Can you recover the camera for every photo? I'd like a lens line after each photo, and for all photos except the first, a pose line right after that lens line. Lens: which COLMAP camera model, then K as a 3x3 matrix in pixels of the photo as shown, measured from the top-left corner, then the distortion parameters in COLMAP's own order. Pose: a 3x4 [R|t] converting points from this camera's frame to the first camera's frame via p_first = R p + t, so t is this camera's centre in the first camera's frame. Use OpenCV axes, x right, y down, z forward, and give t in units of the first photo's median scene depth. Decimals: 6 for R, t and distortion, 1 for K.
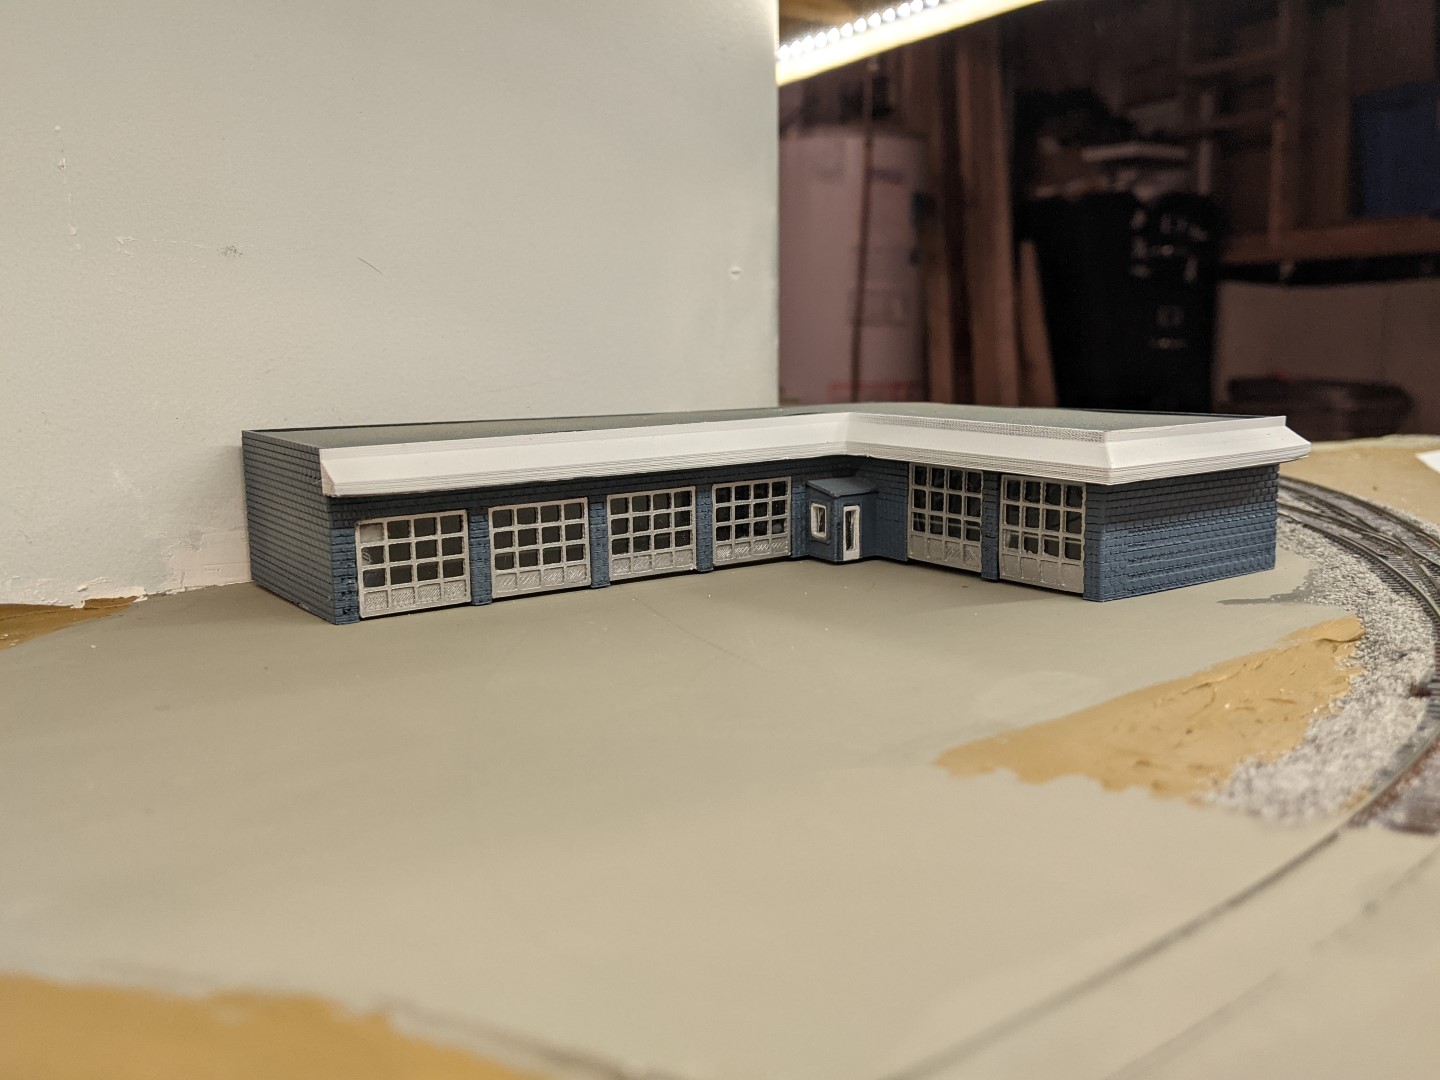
lens RADIAL K [[1196.0, 0, 720.0], [0, 1196.0, 540.0], [0, 0, 1]] dist [0.006176, -0.019300]
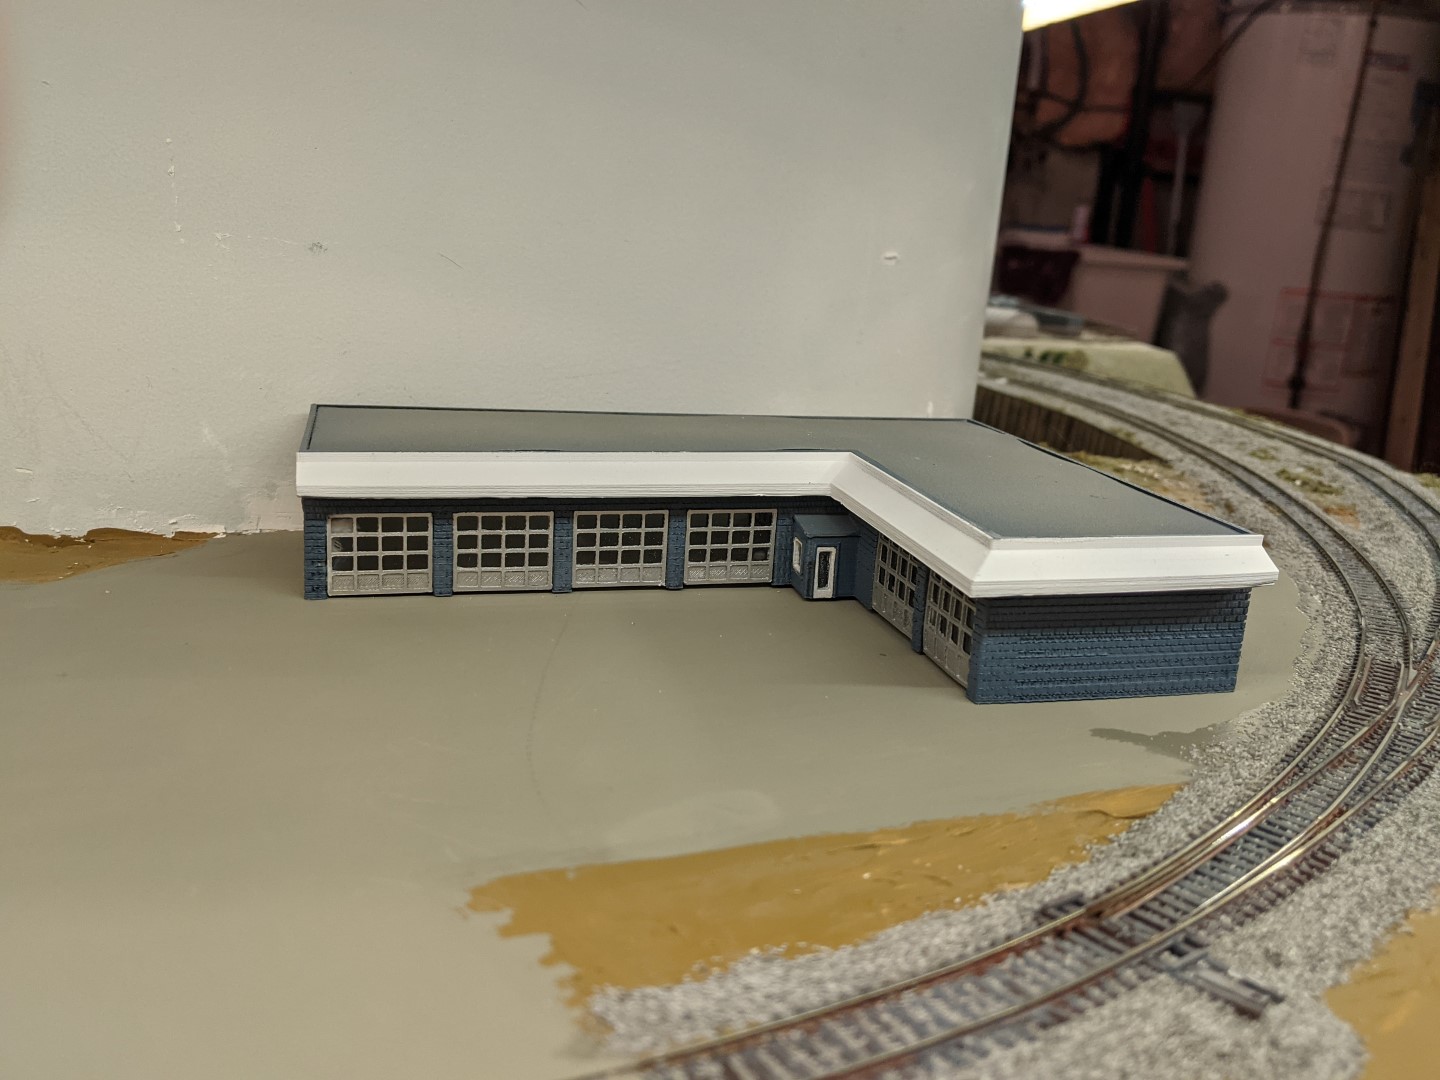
lens RADIAL K [[1183.1, 0, 720.0], [0, 1183.1, 540.0], [0, 0, 1]] dist [0.004994, 0.010081]
pose [[0.946808, 0.155896, -0.281516, 0.336538], [-0.129468, 0.985433, 0.110273, -0.146866], [0.294606, -0.067960, 0.953199, 0.013402]]
